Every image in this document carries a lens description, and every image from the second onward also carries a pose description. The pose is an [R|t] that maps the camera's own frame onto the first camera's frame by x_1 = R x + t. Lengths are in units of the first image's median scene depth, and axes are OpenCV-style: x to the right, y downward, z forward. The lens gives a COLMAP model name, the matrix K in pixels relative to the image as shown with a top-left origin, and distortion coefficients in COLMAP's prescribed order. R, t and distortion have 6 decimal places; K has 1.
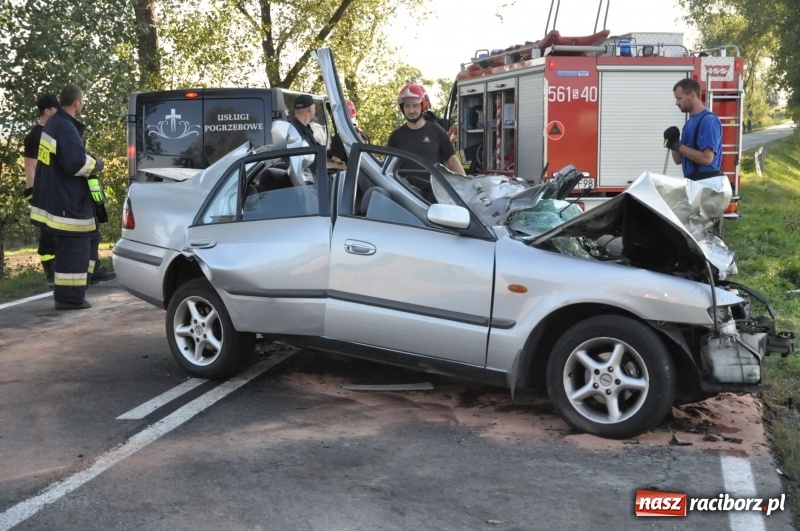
lens RADIAL K [[1331.4, 0, 397.5], [0, 1331.4, 275.1], [0, 0, 1]] dist [0.212796, -0.074834]
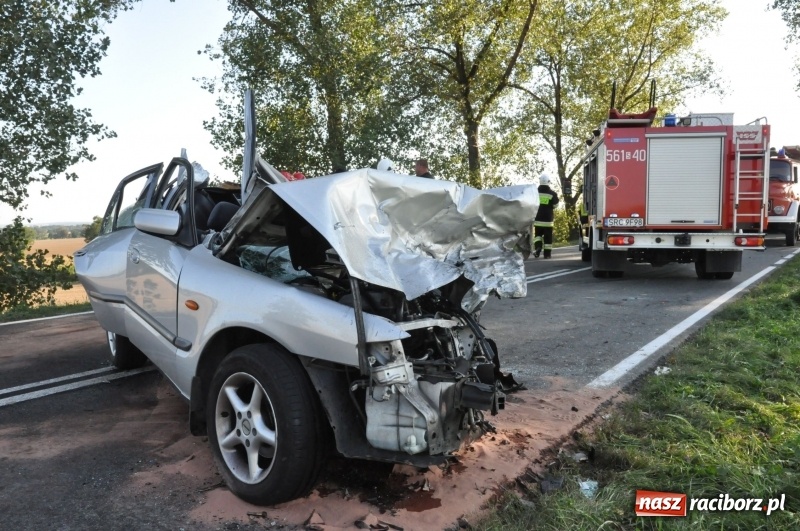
lens RADIAL K [[680.0, 0, 400.0], [0, 680.0, 265.5], [0, 0, 1]] dist [-0.077976, 0.158432]
pose [[0.930815, 0.021635, -0.364850, 0.364429], [-0.030952, 0.999327, -0.019706, -0.010670], [0.364178, 0.029635, 0.930858, 0.632969]]
